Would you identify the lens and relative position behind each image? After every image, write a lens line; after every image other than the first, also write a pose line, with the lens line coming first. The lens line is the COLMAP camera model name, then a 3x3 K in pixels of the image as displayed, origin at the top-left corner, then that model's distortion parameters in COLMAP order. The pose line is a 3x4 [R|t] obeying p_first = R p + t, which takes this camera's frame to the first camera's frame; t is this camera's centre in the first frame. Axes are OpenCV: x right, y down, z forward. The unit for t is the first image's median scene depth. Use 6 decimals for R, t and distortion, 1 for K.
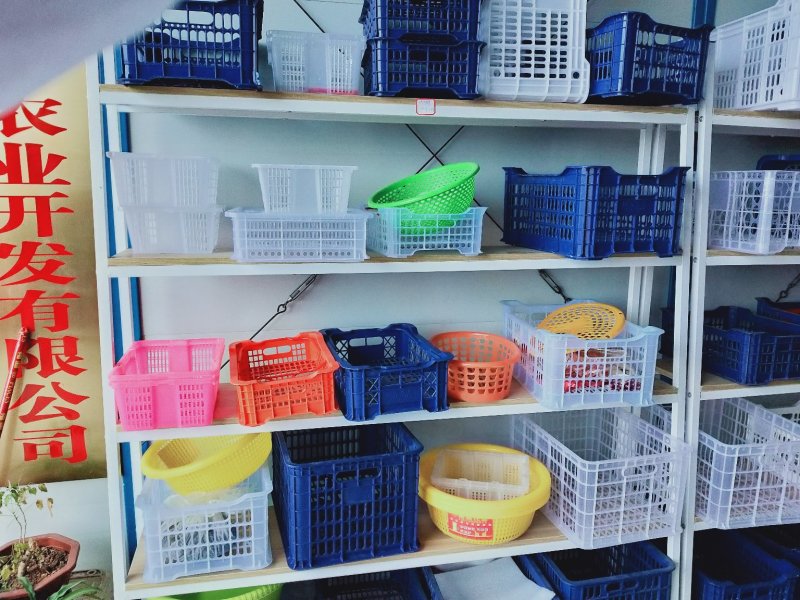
lens RADIAL K [[633.9, 0, 400.0], [0, 633.9, 300.0], [0, 0, 1]] dist [0.006880, 0.000857]
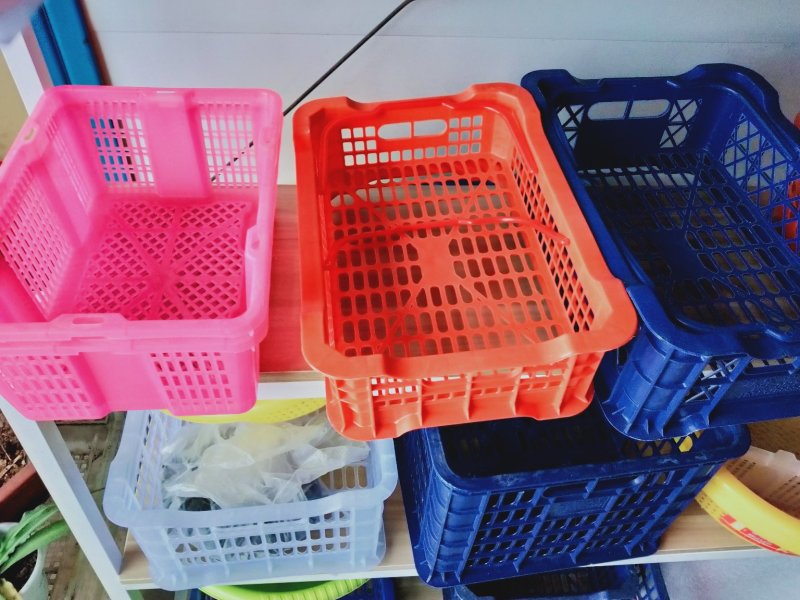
lens RADIAL K [[633.9, 0, 400.0], [0, 633.9, 300.0], [0, 0, 1]] dist [0.006880, 0.000857]
pose [[0.989793, 0.126603, -0.065428, -0.162721], [-0.065089, 0.810038, 0.582754, -0.064148], [0.126778, -0.572547, 0.810011, 0.620229]]
